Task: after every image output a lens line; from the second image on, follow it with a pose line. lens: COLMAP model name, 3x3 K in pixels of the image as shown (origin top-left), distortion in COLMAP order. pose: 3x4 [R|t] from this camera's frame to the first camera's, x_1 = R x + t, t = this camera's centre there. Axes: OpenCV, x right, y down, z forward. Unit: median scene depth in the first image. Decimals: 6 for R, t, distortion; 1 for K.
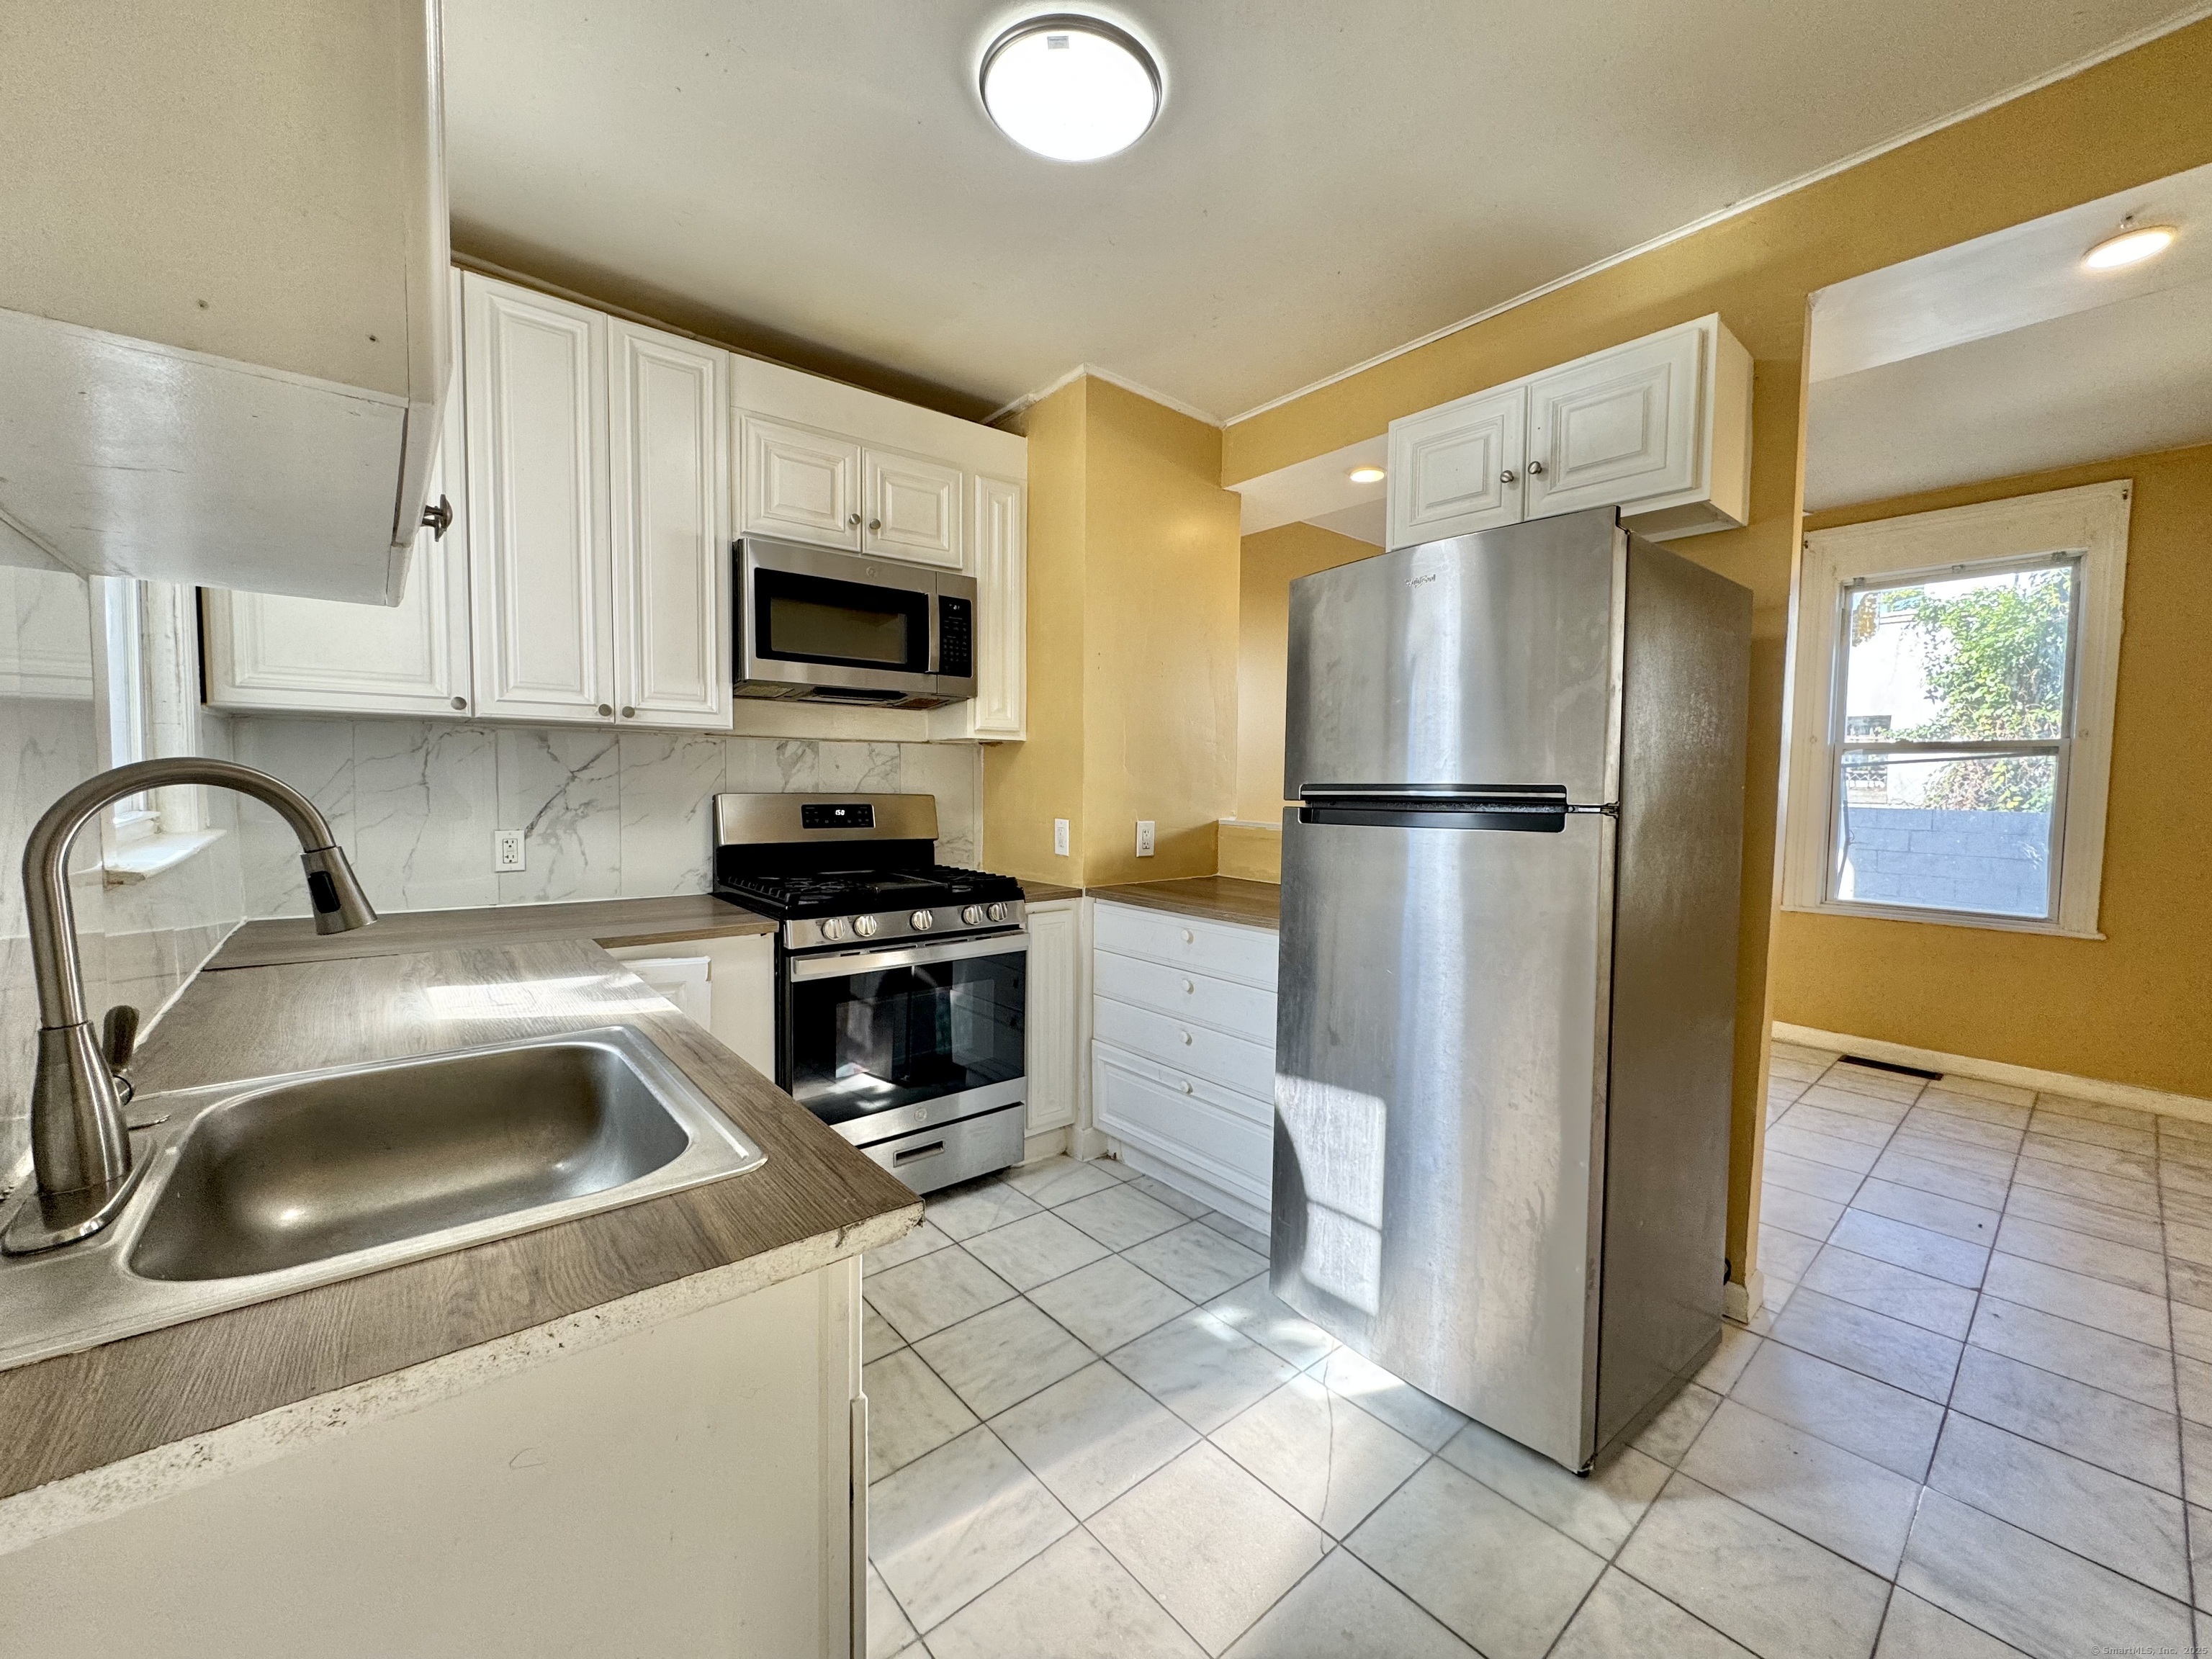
lens RADIAL K [[880.3, 0, 1106.0], [0, 880.3, 829.8], [0, 0, 1]] dist [-0.004457, 0.000738]
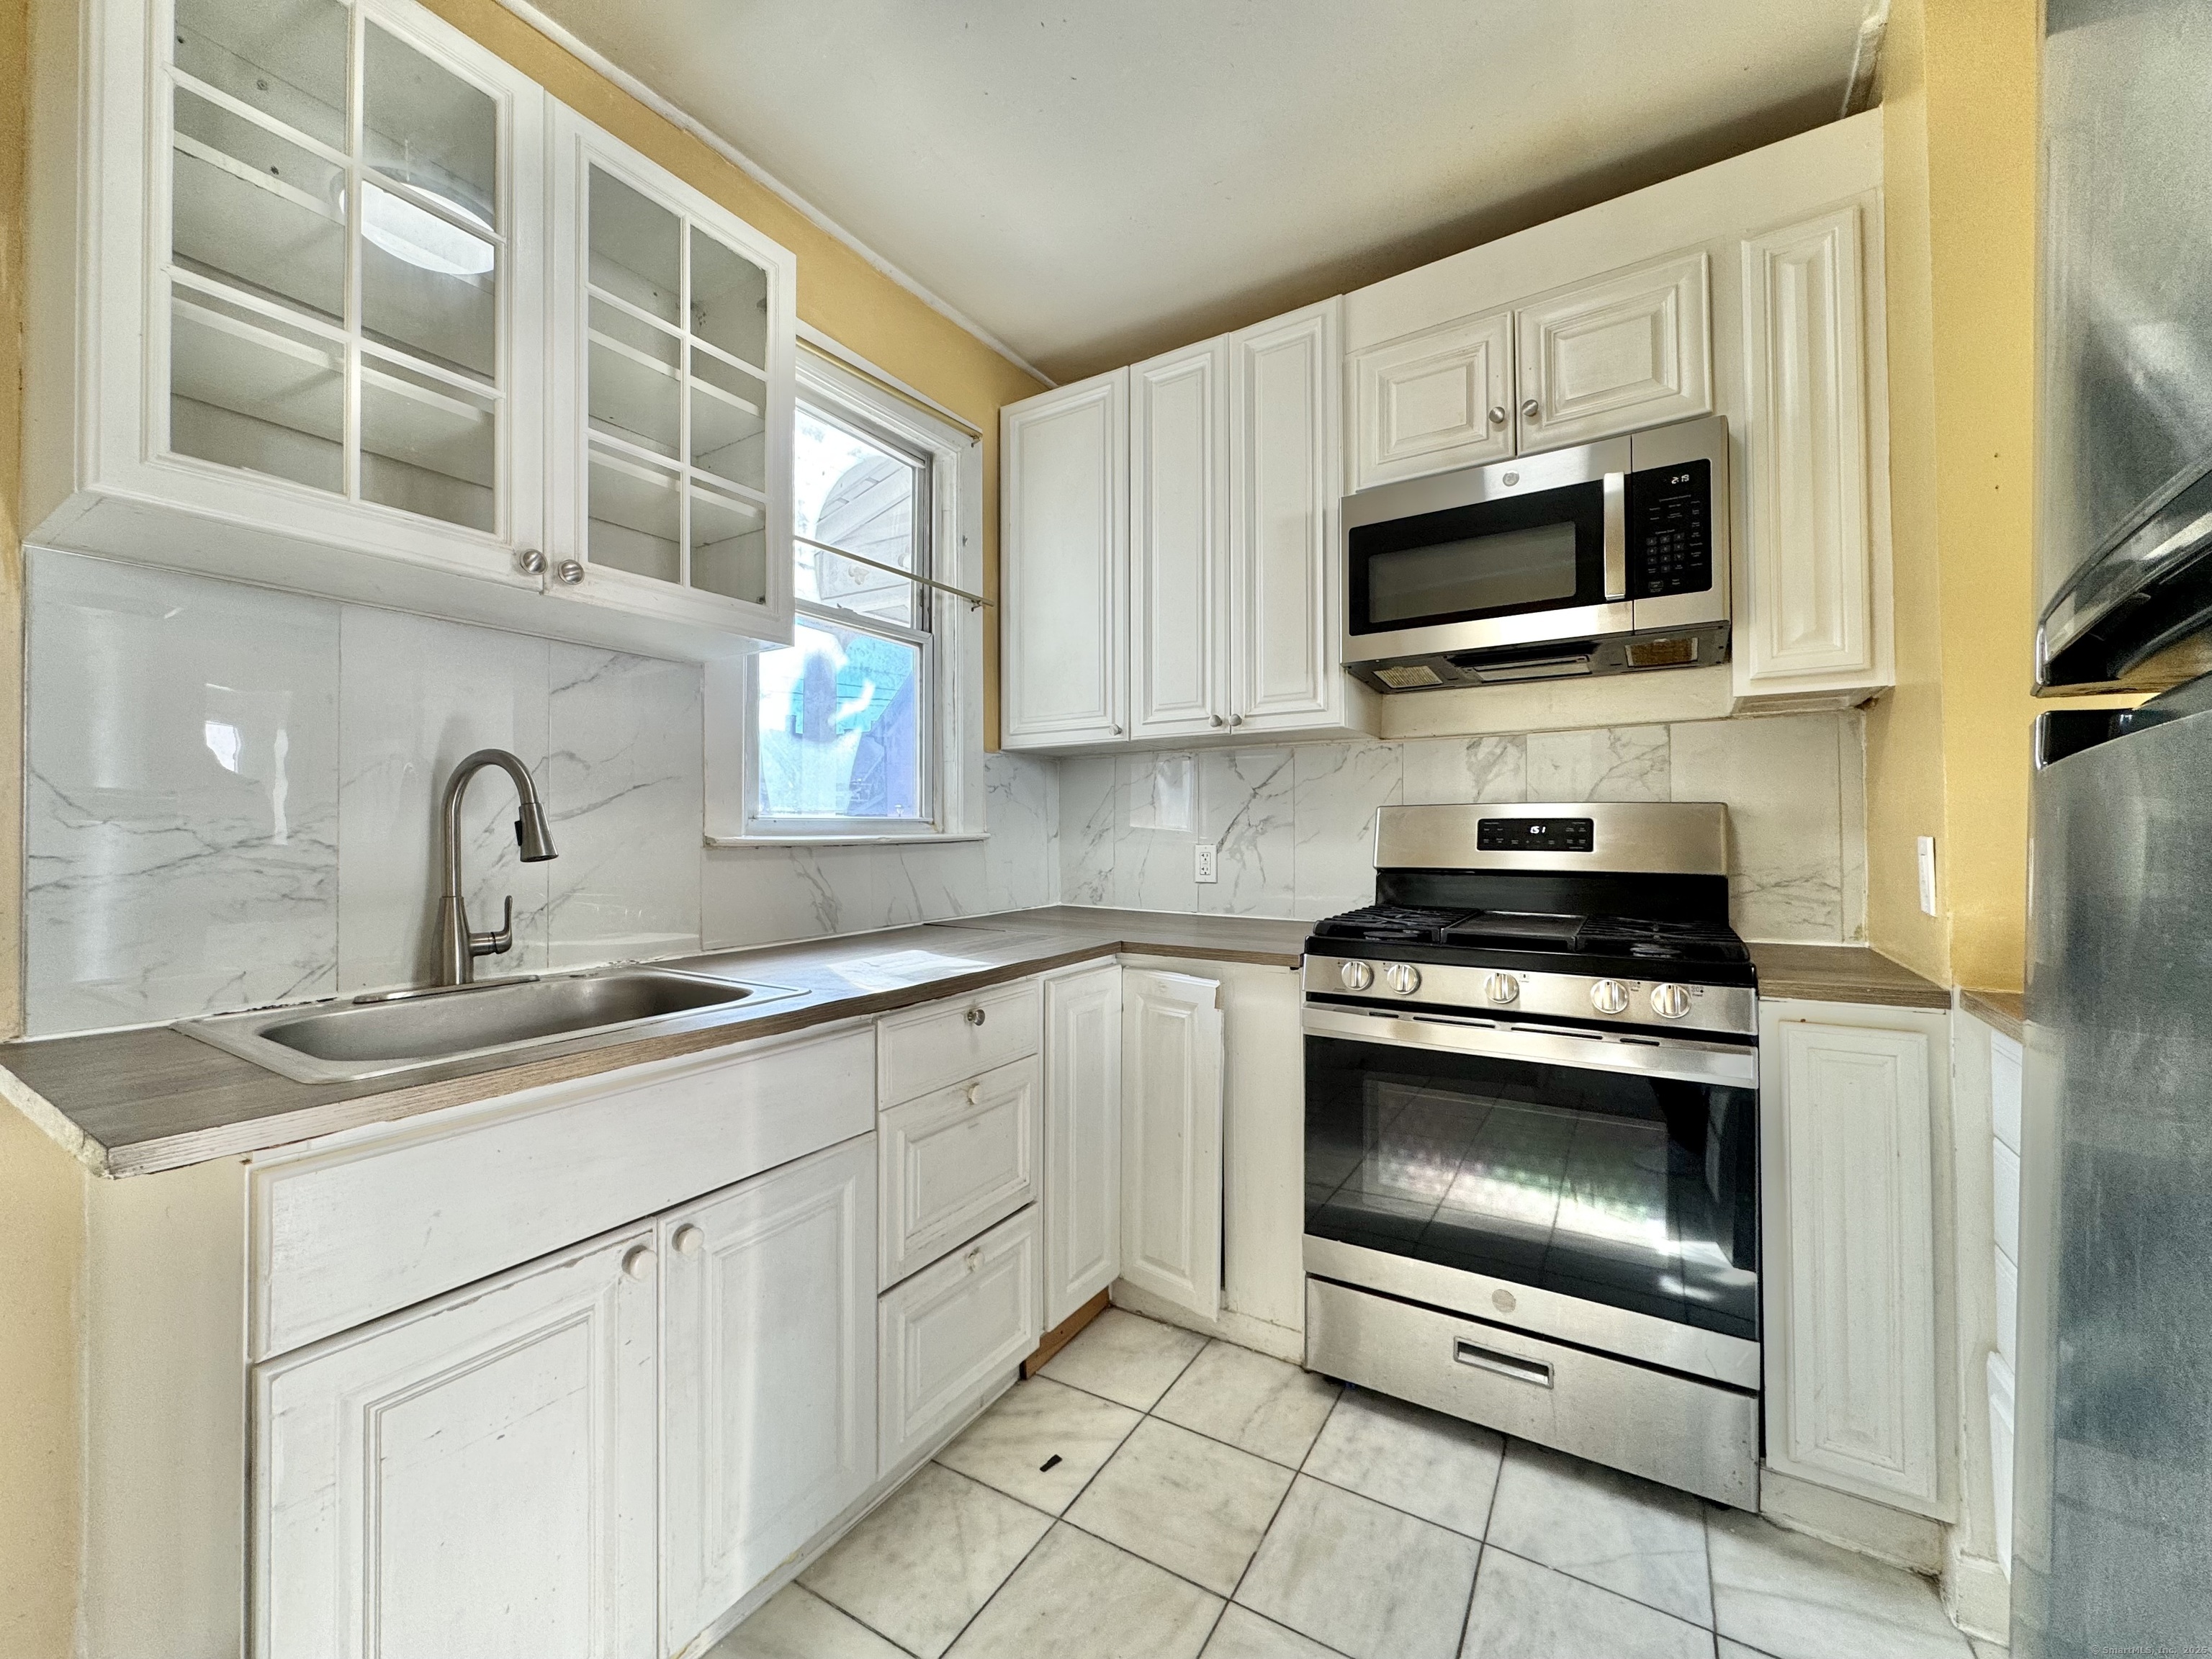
lens RADIAL K [[880.3, 0, 1107.2], [0, 880.3, 828.0], [0, 0, 1]] dist [-0.004457, 0.000738]
pose [[0.313848, -0.020069, -0.949261, 0.287253], [-0.045616, 0.998303, -0.036188, 0.022468], [0.948377, 0.054659, 0.312400, 0.495216]]
